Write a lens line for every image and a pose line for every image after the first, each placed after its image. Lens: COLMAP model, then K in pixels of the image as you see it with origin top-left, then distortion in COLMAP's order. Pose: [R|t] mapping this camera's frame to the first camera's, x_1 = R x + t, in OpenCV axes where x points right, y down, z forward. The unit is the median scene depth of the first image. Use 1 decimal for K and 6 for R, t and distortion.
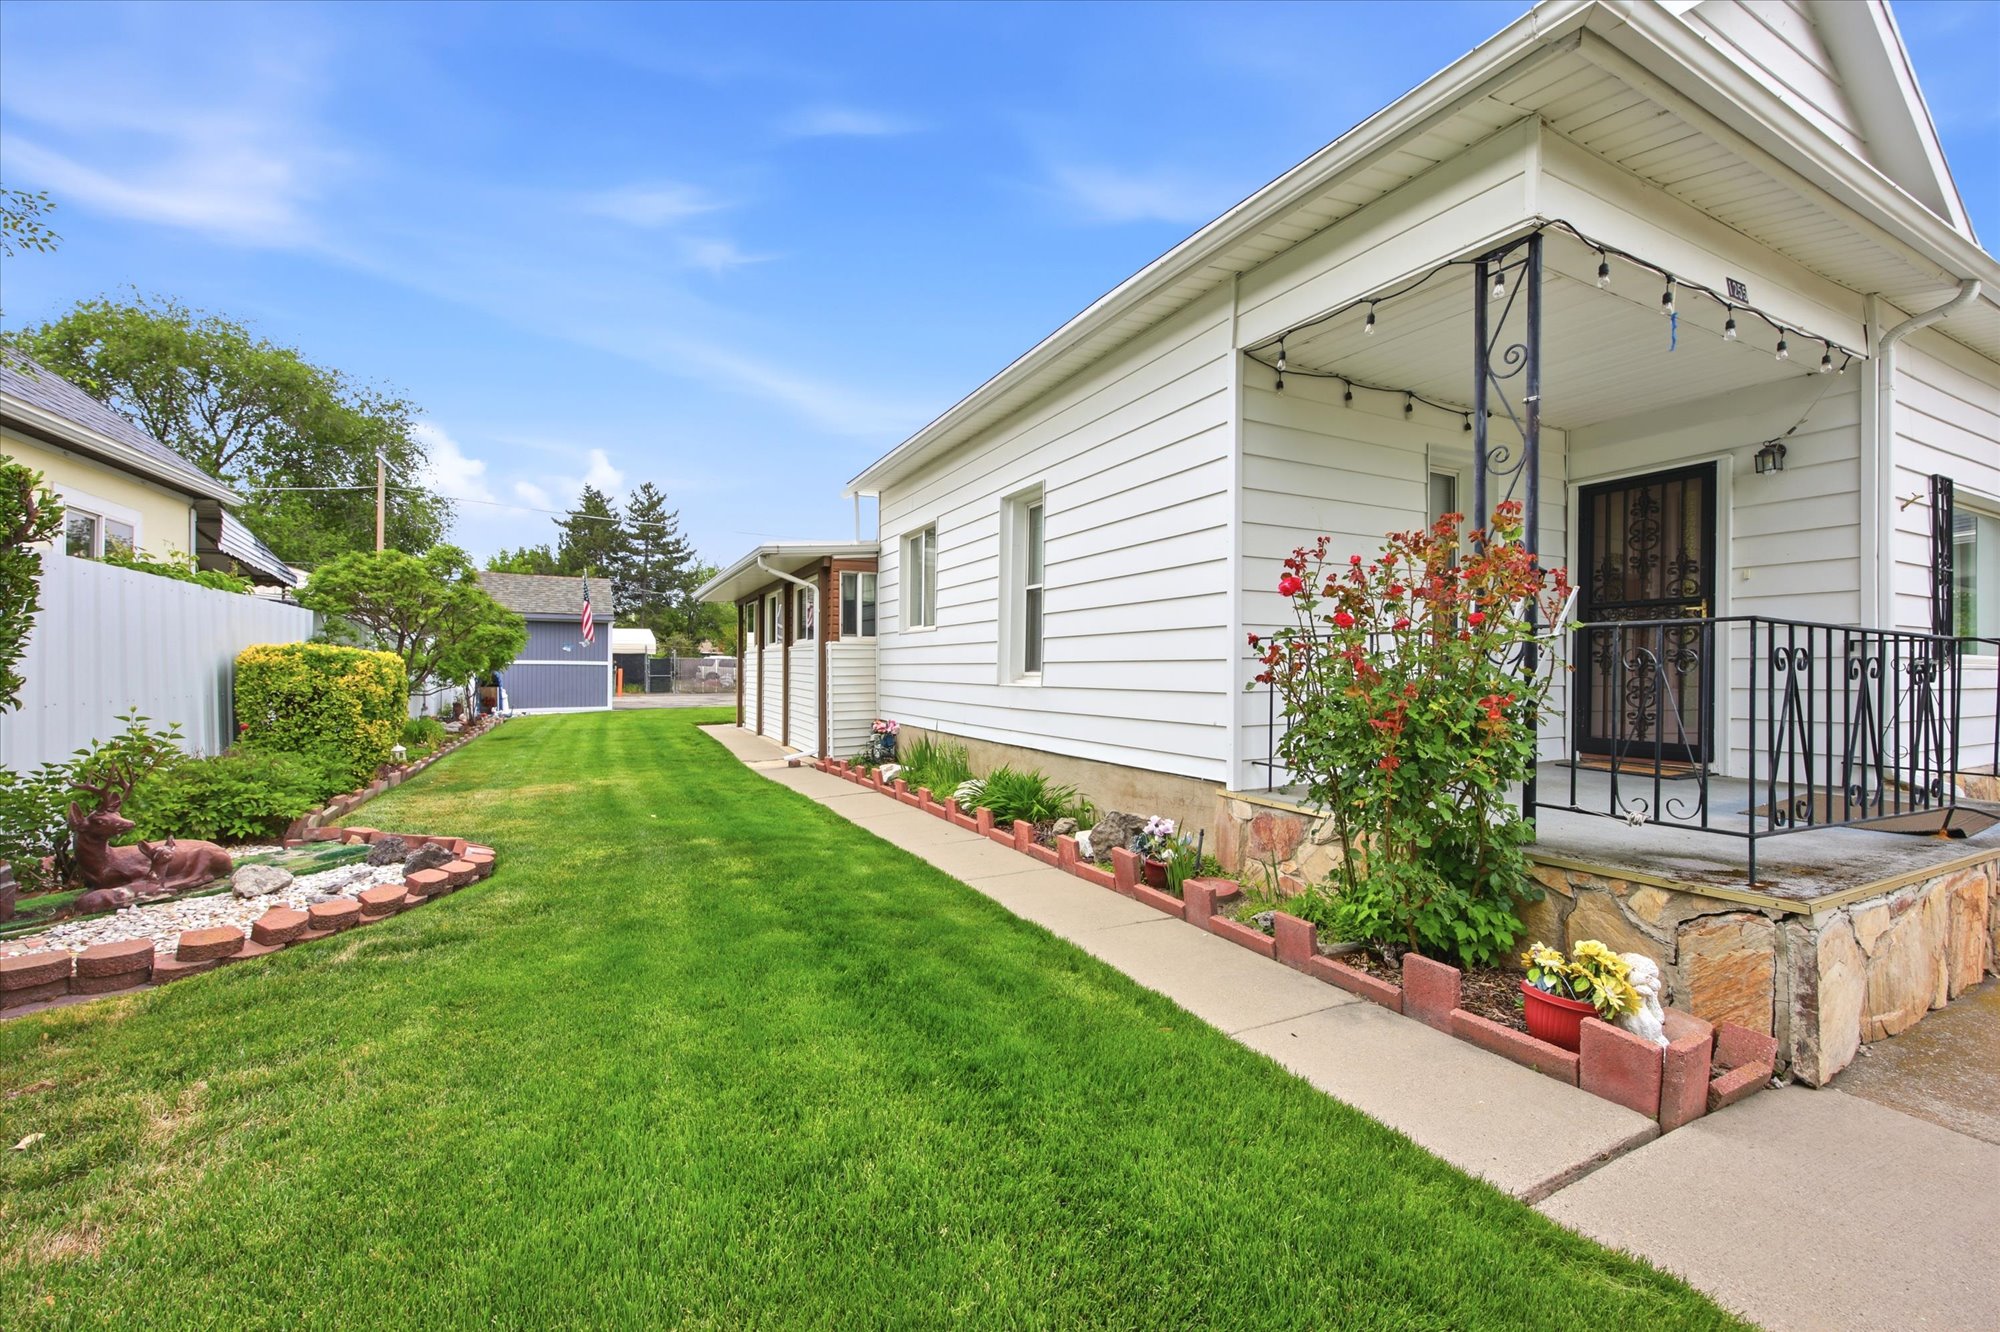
lens RADIAL K [[805.2, 0, 994.0], [0, 805.2, 669.3], [0, 0, 1]] dist [0.001689, -0.000425]
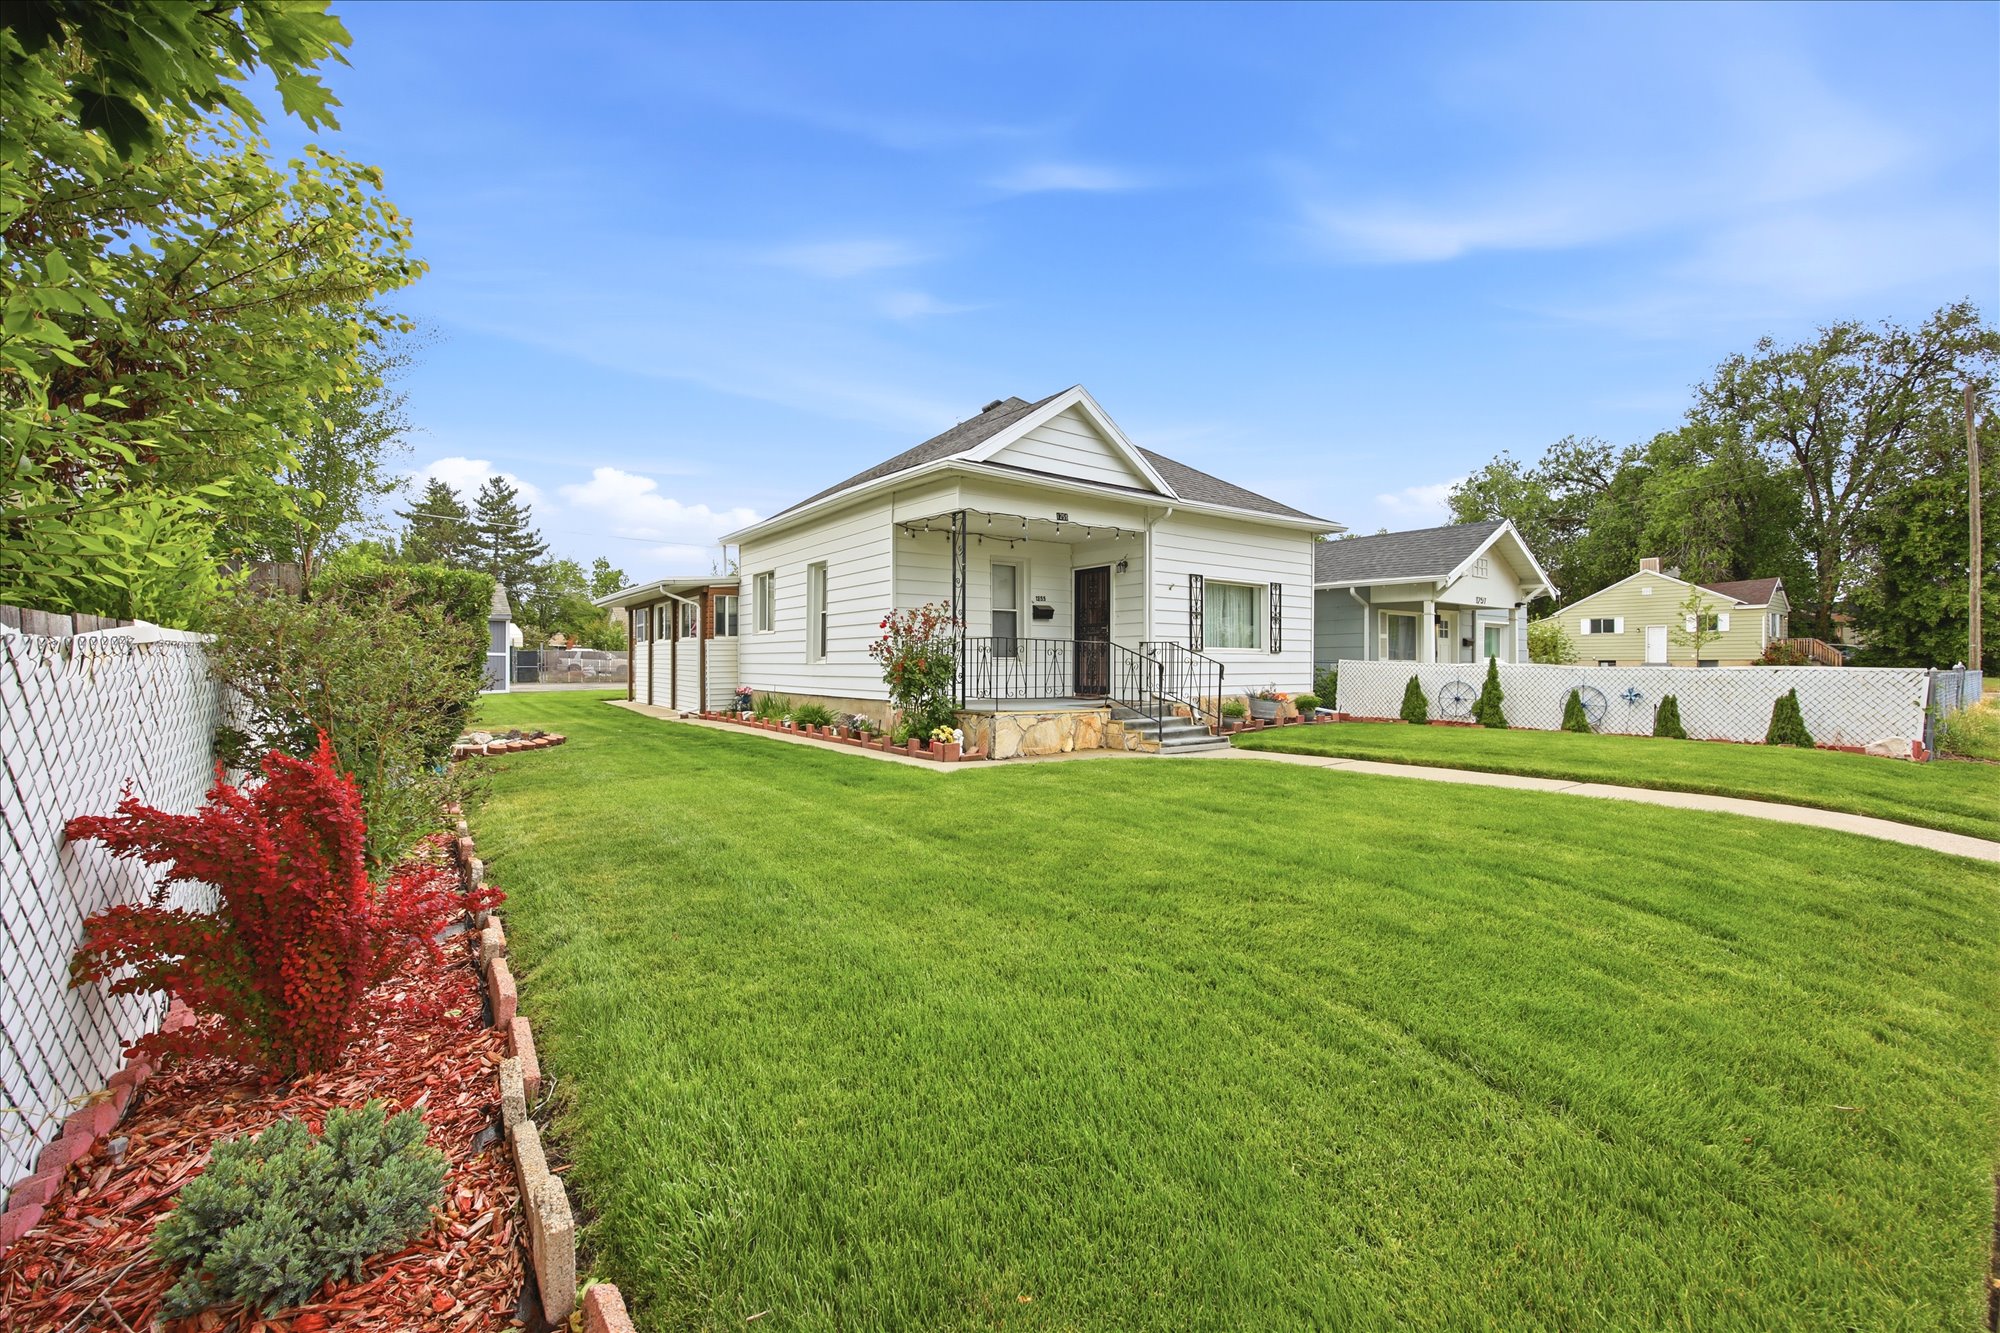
lens RADIAL K [[805.2, 0, 994.0], [0, 805.2, 669.8], [0, 0, 1]] dist [0.001689, -0.000425]
pose [[0.985857, -0.002331, 0.167575, 0.086149], [0.000900, 0.999962, 0.008615, 0.012433], [-0.167589, -0.008343, 0.985822, -0.652213]]
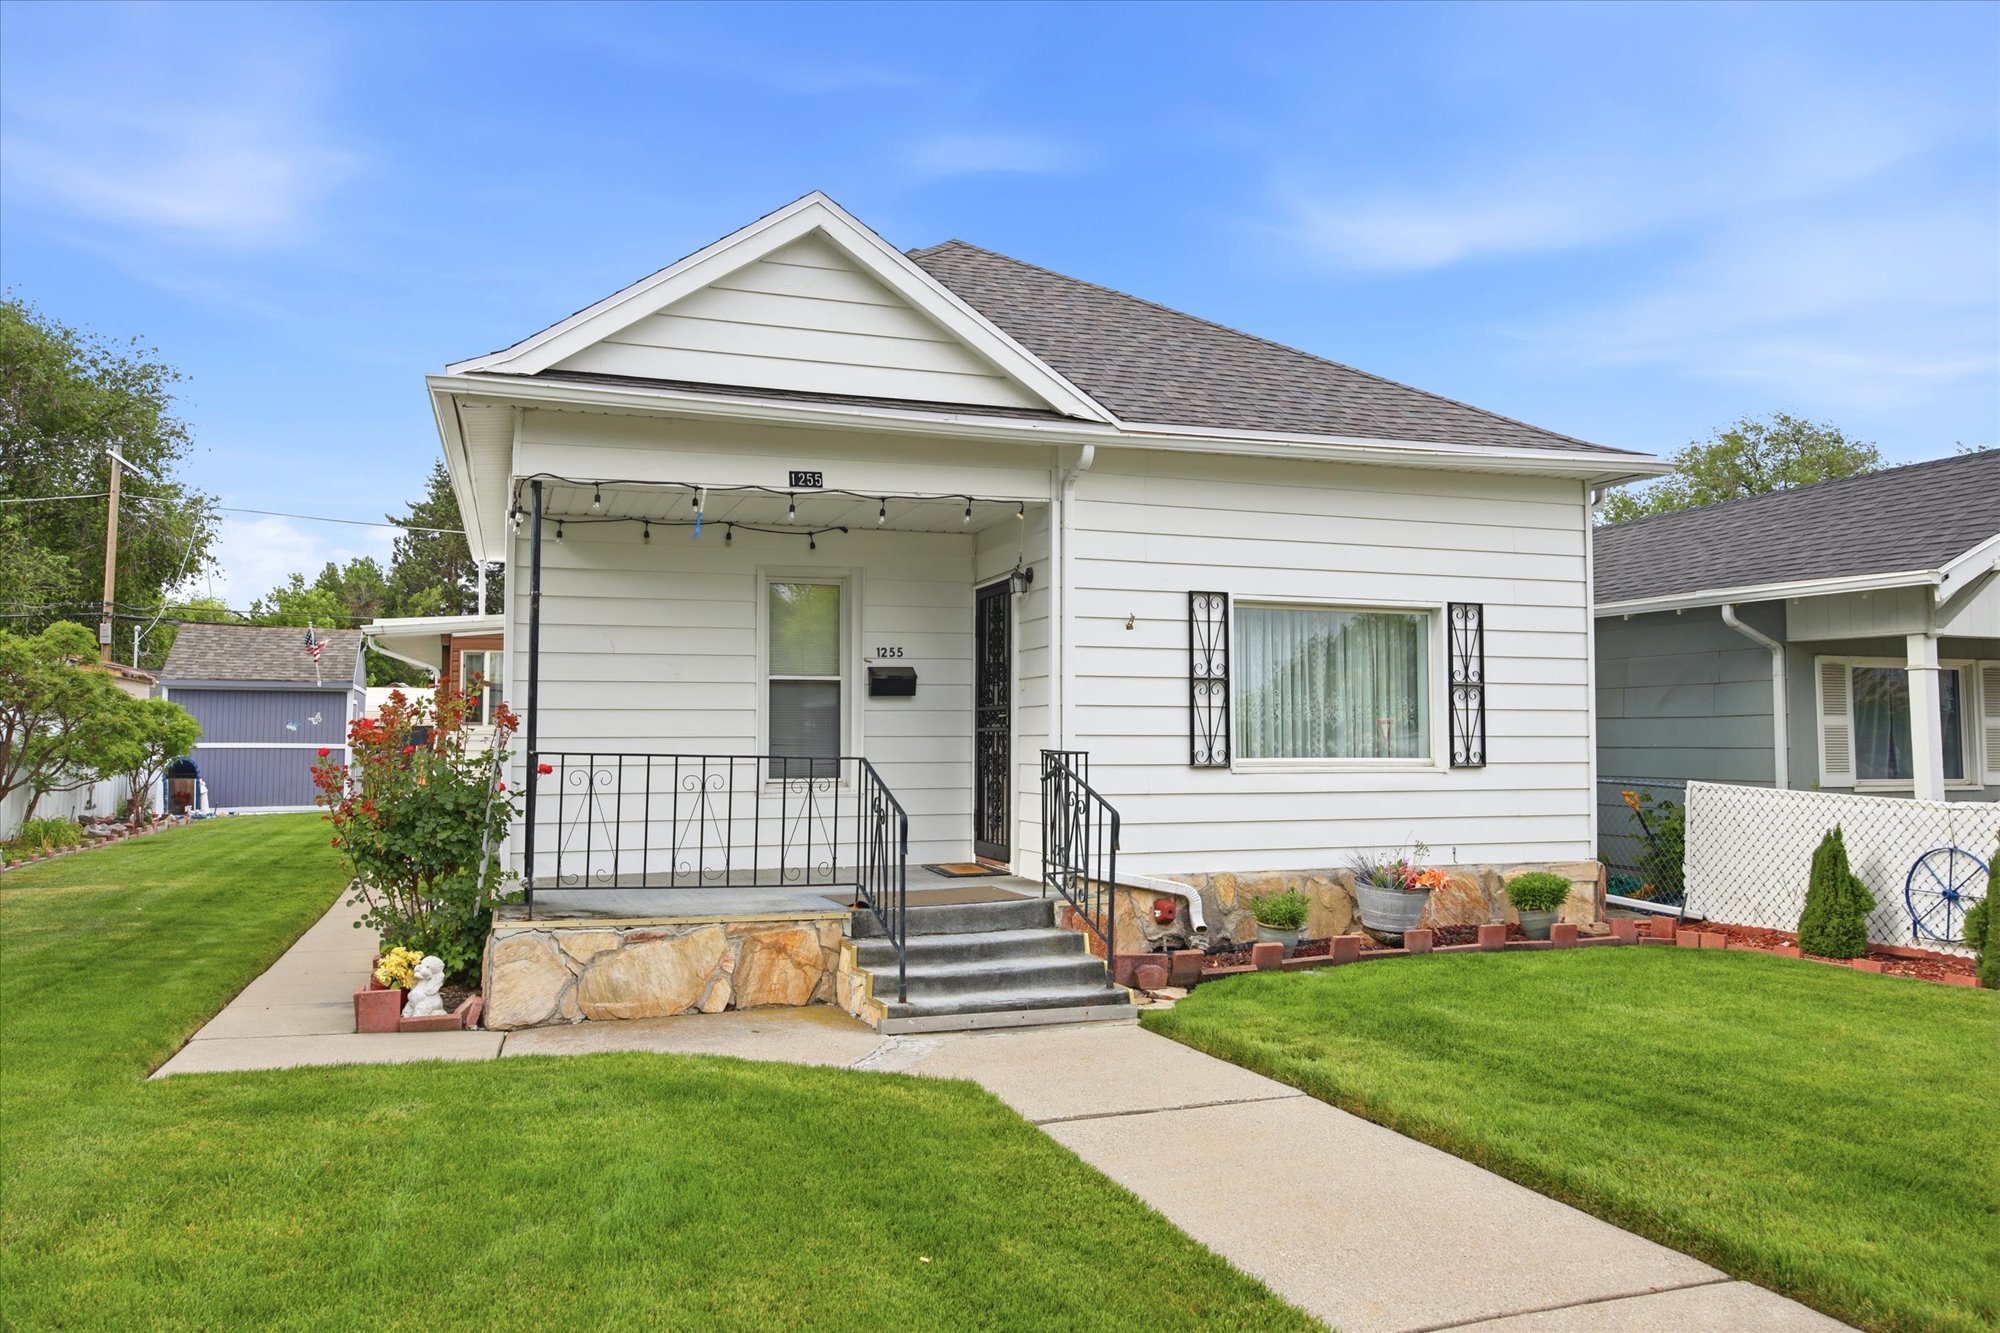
lens RADIAL K [[1433.3, 0, 991.5], [0, 1433.3, 659.7], [0, 0, 1]] dist [0.002155, -0.004730]
pose [[0.990728, -0.008050, -0.135621, 0.581387], [0.000187, 0.998323, -0.057888, -0.021675], [0.135860, 0.057326, 0.989068, -0.450589]]
